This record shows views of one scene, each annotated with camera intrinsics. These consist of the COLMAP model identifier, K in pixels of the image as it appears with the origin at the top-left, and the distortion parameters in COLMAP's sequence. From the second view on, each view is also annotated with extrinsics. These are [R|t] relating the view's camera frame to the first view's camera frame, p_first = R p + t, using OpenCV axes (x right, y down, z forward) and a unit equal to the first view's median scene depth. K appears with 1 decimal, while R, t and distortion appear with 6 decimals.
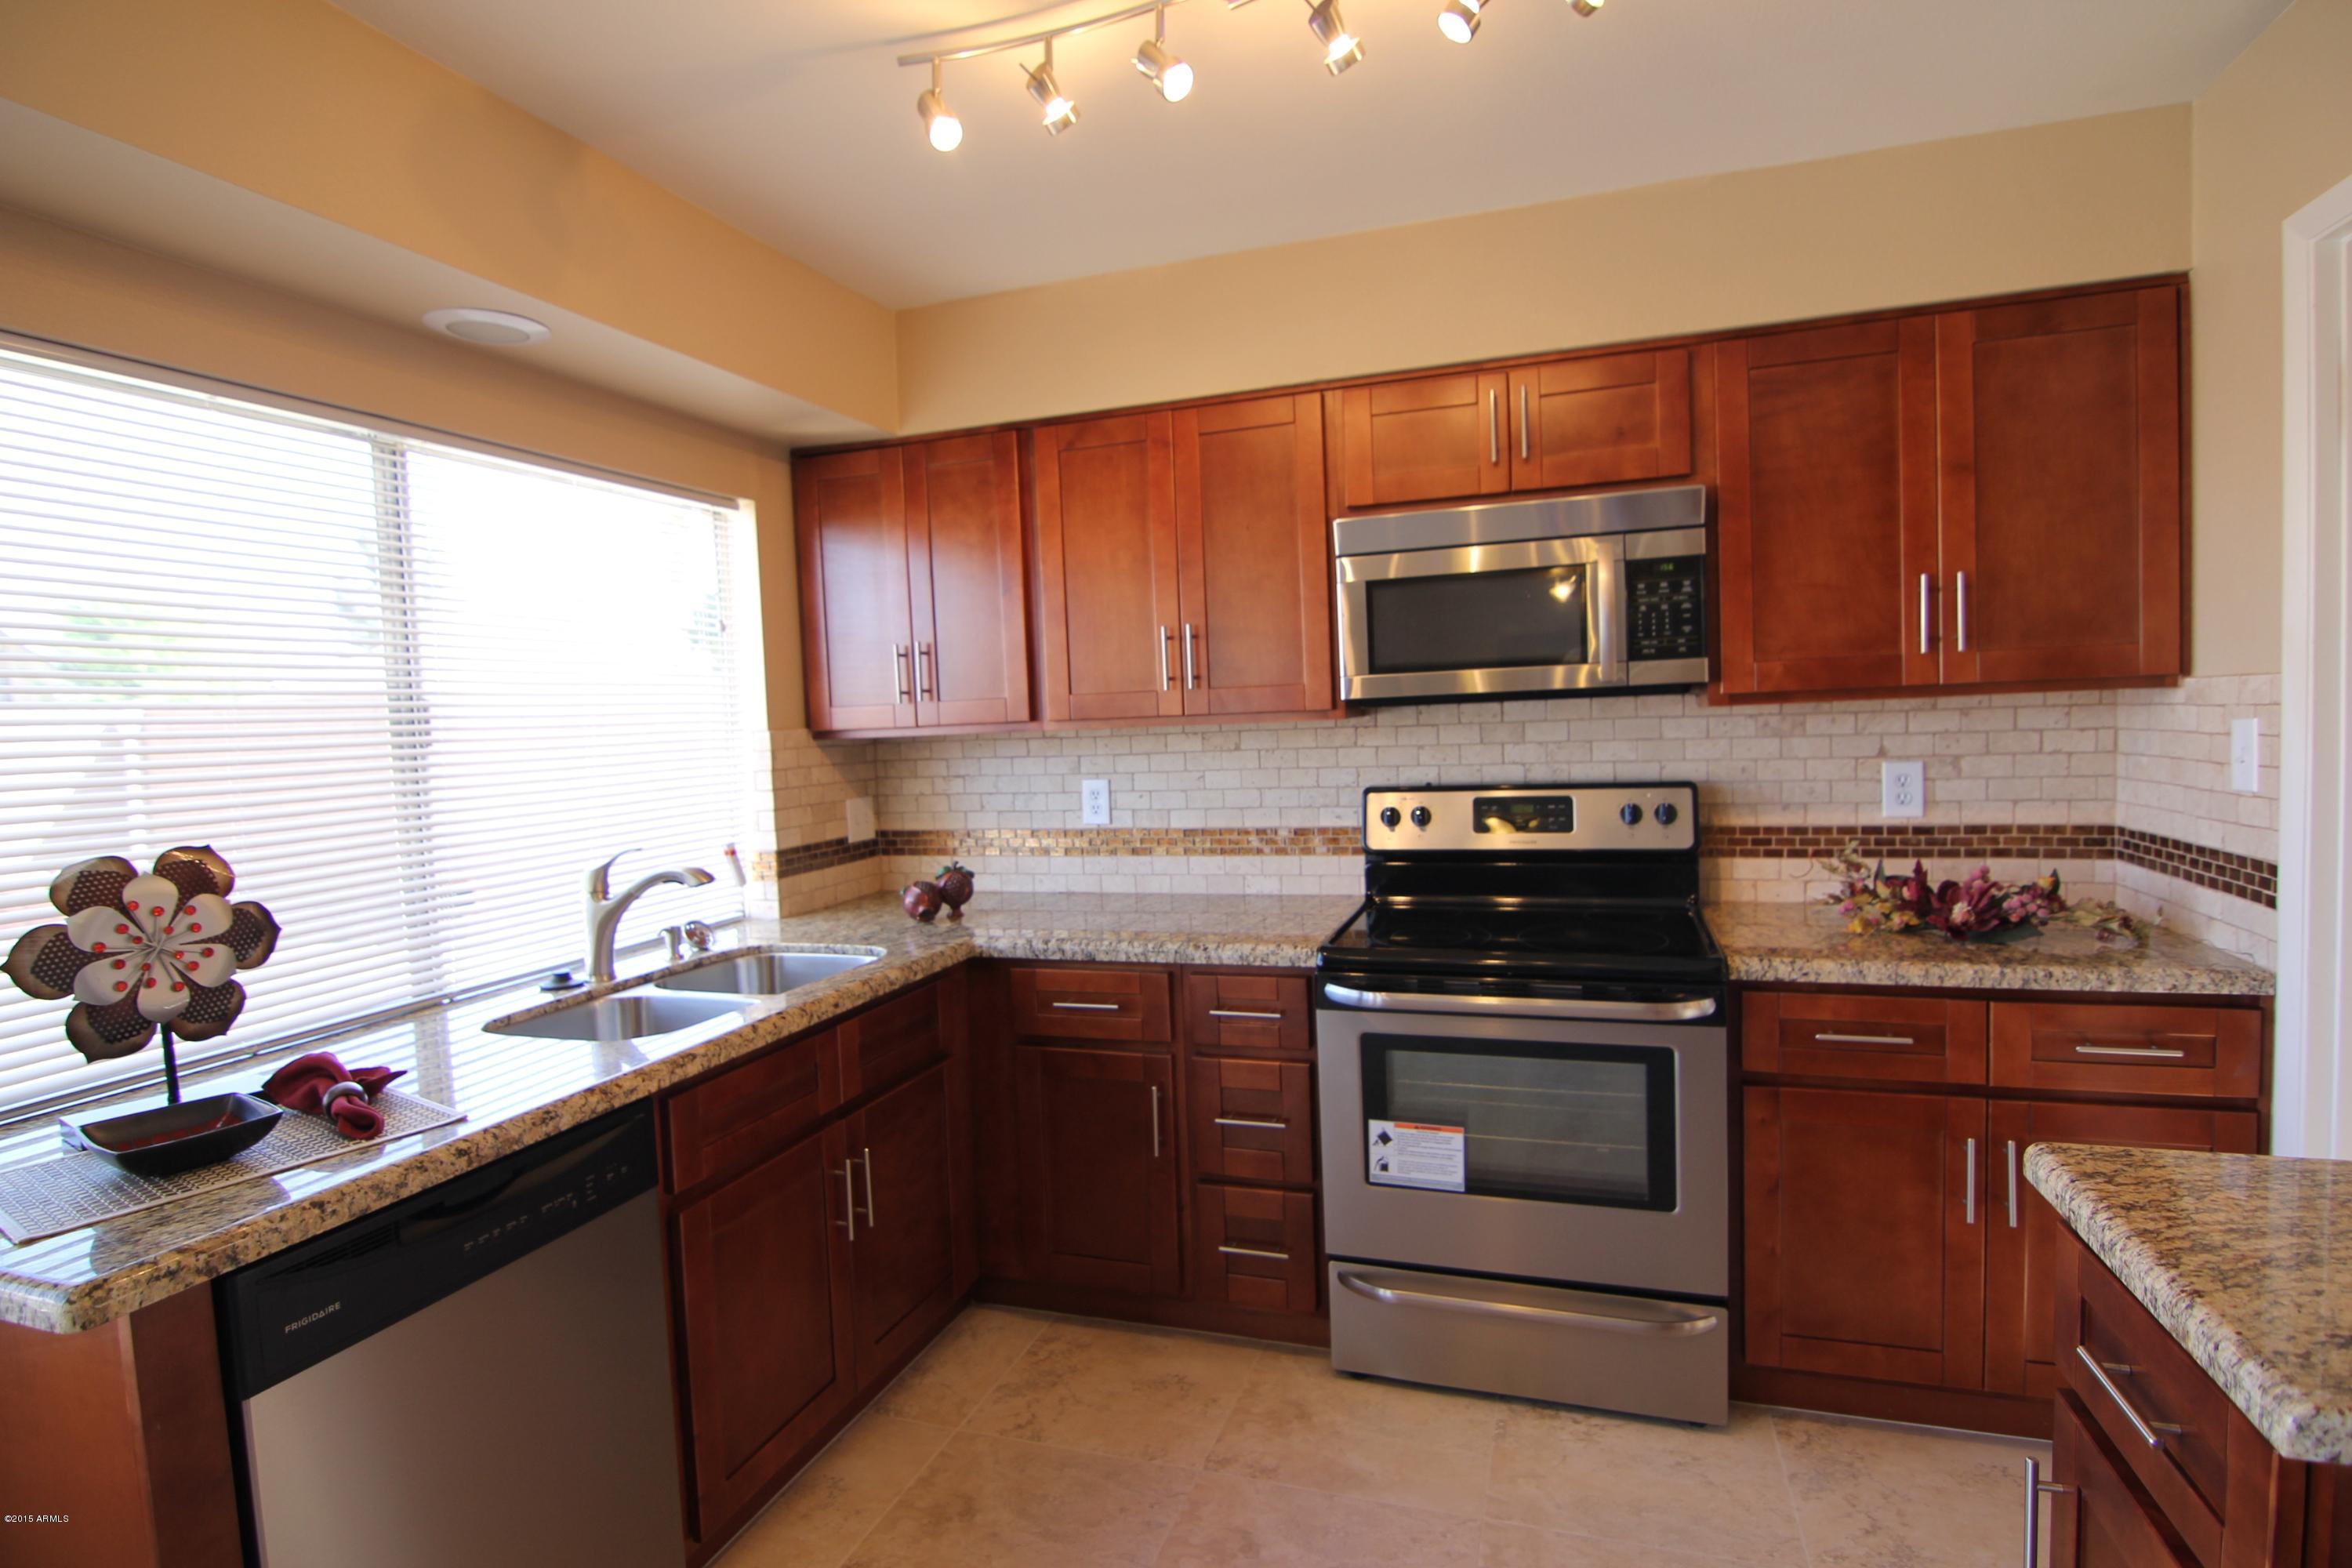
lens RADIAL K [[1184.7, 0, 1179.5], [0, 1184.7, 782.5], [0, 0, 1]] dist [-0.006594, -0.010313]
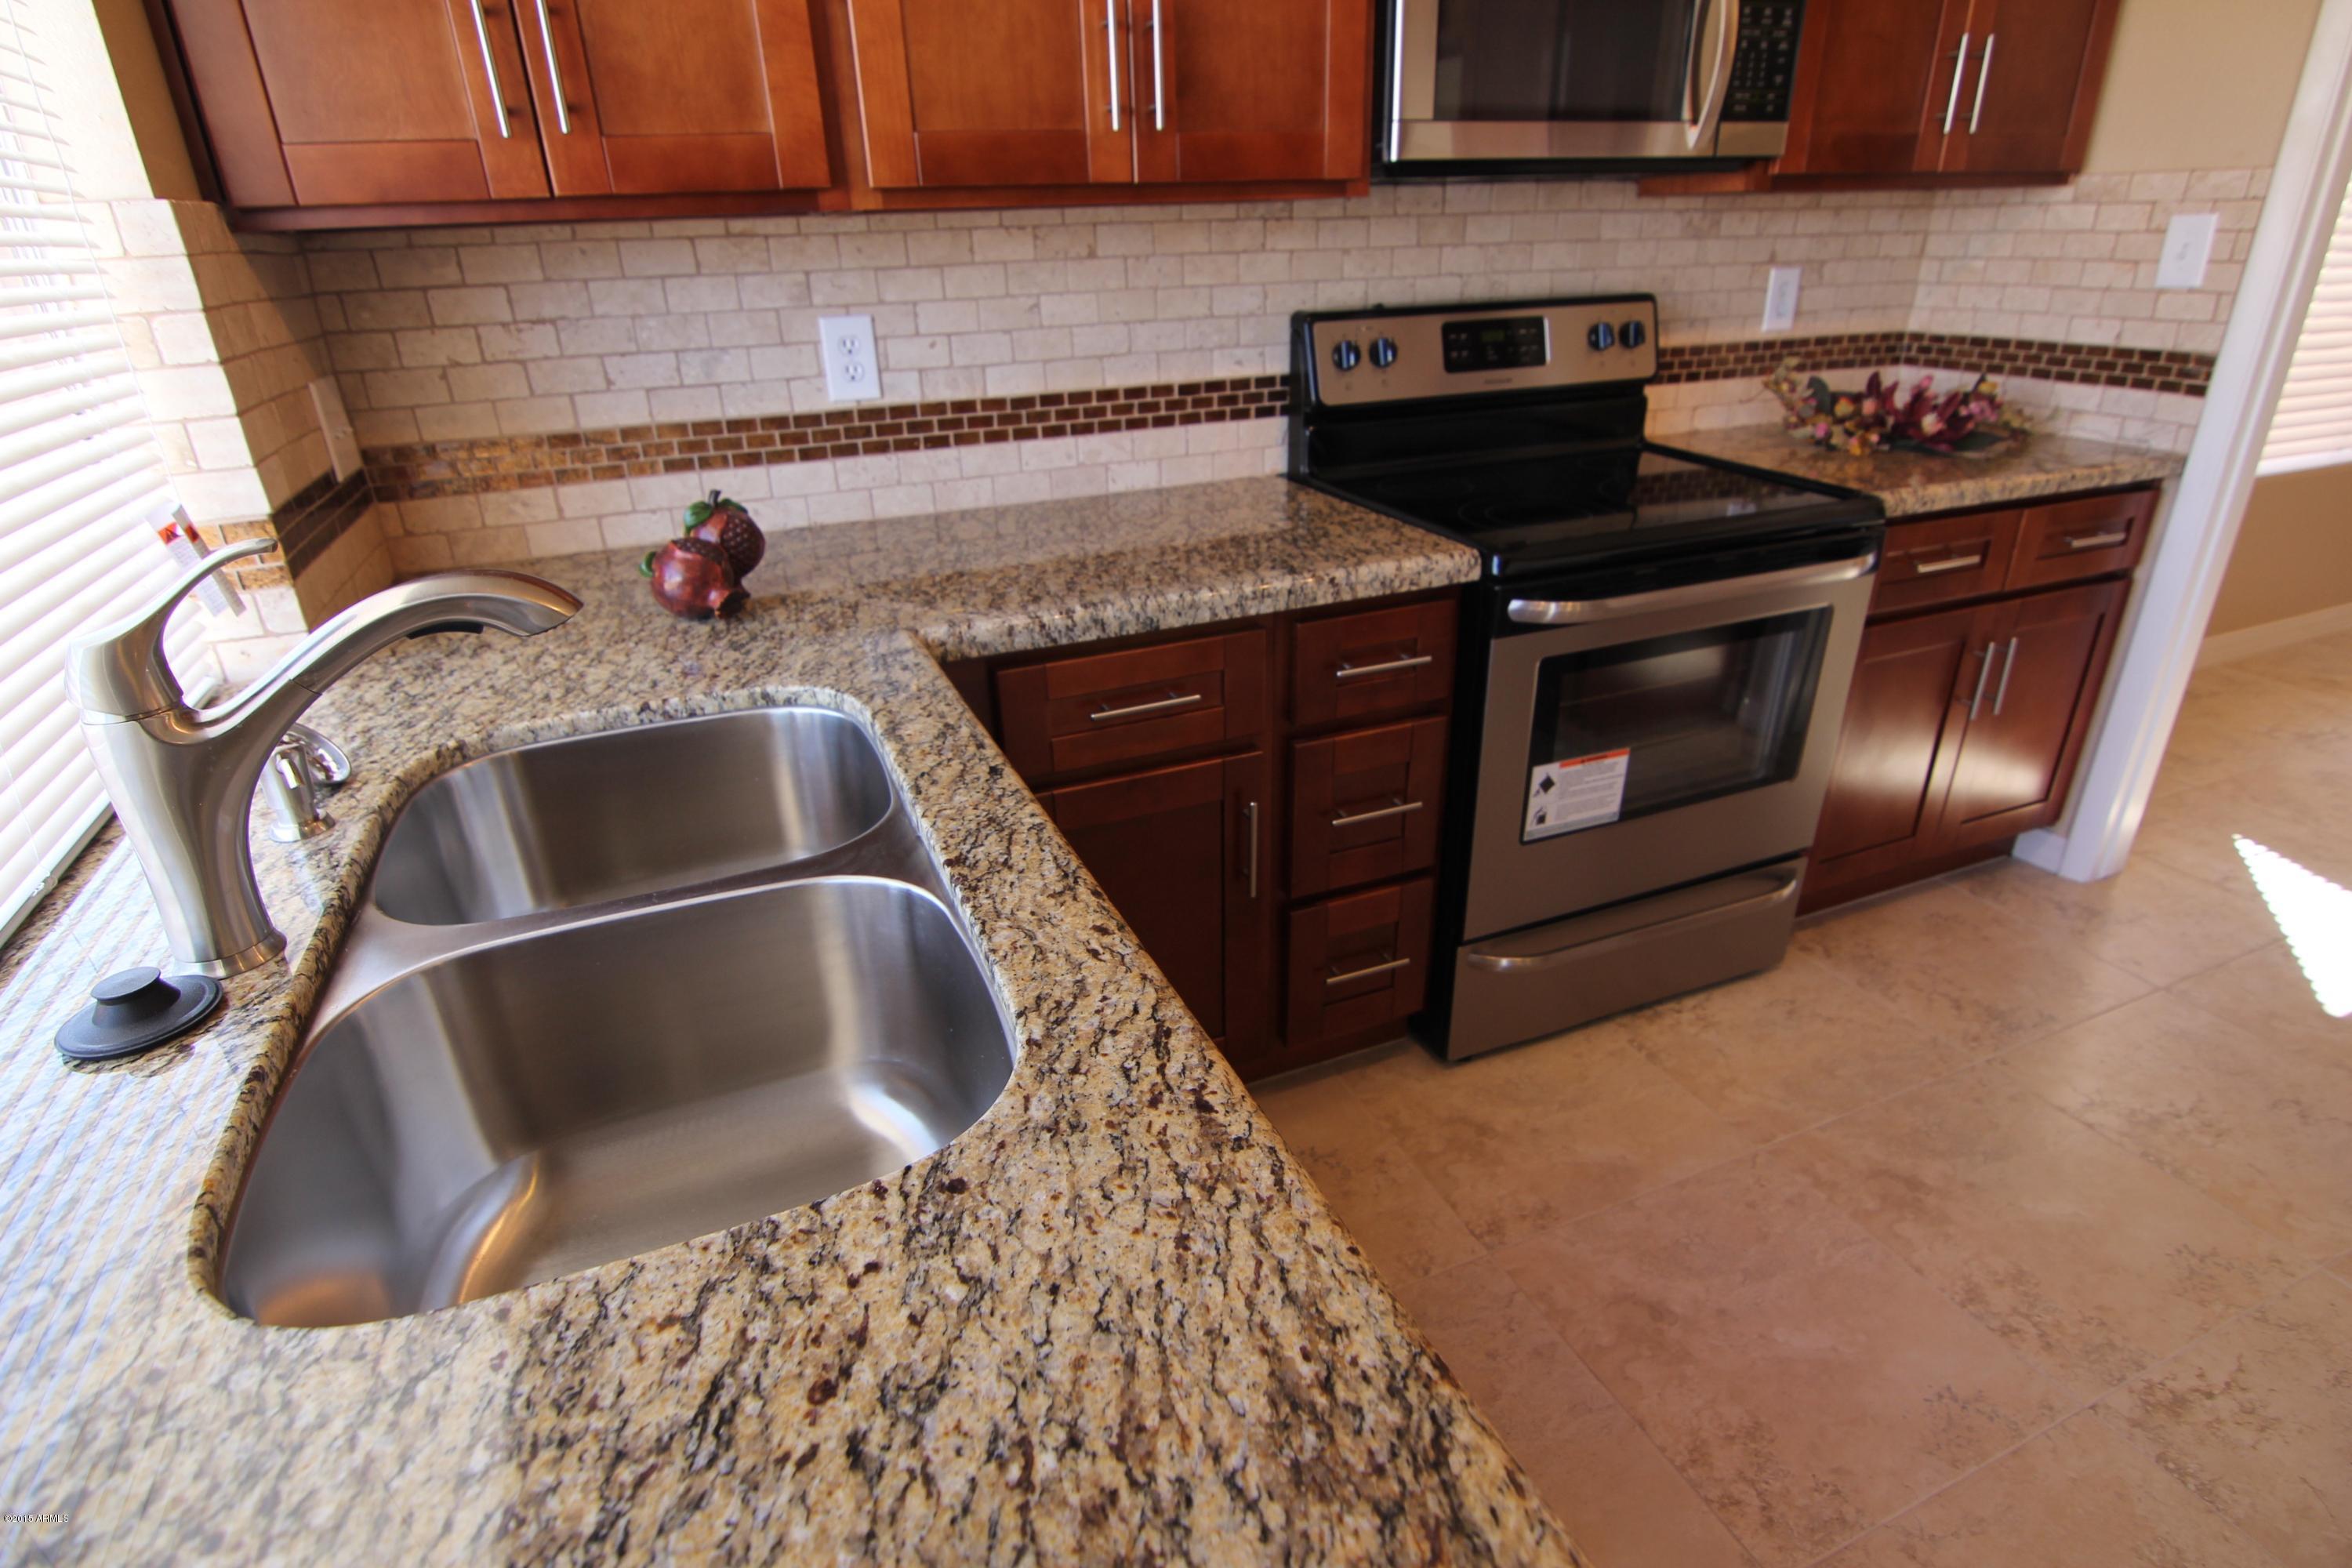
lens RADIAL K [[1184.7, 0, 1175.2], [0, 1184.7, 780.3], [0, 0, 1]] dist [-0.006594, -0.010313]
pose [[0.753378, -0.260415, 0.603826, -0.453610], [0.037376, 0.933717, 0.356056, 0.011431], [-0.656525, -0.245676, 0.713175, 0.574743]]
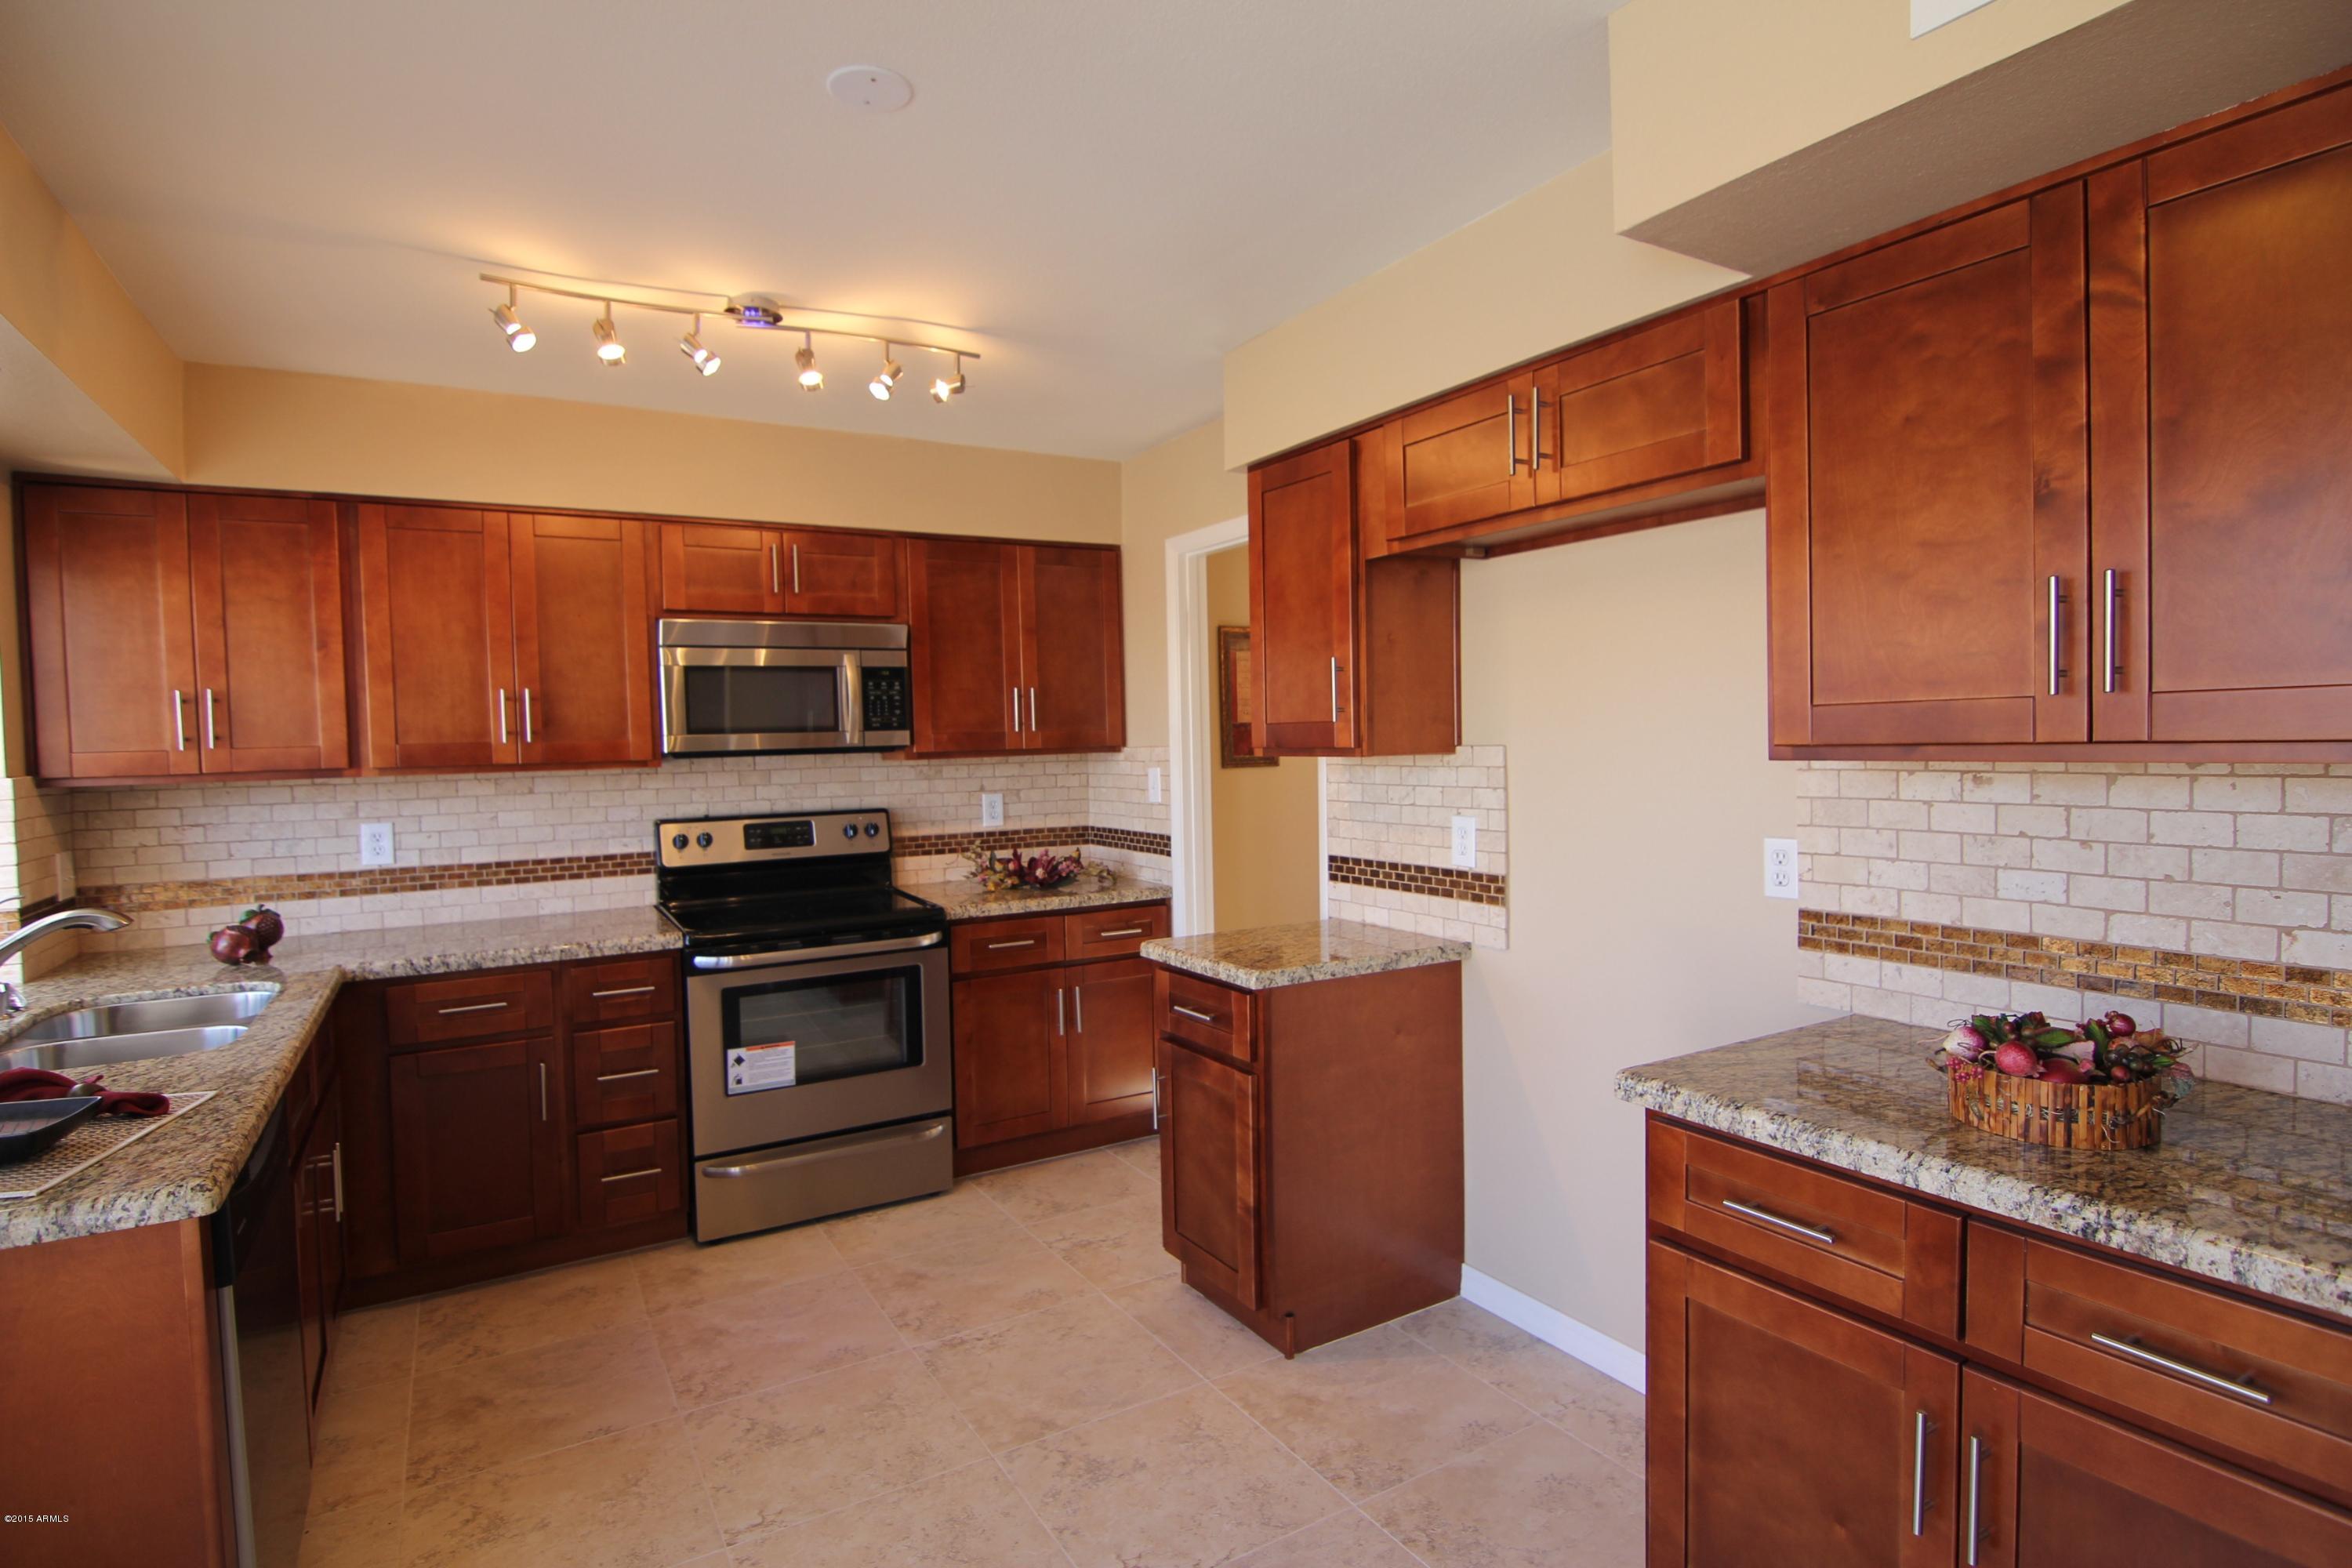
lens RADIAL K [[1184.7, 0, 1173.1], [0, 1184.7, 782.0], [0, 0, 1]] dist [-0.006594, -0.010313]
pose [[0.651665, -0.004710, 0.758492, -0.534768], [0.040197, 0.998790, -0.028334, 0.025457], [-0.757441, 0.048954, 0.651066, -0.321077]]
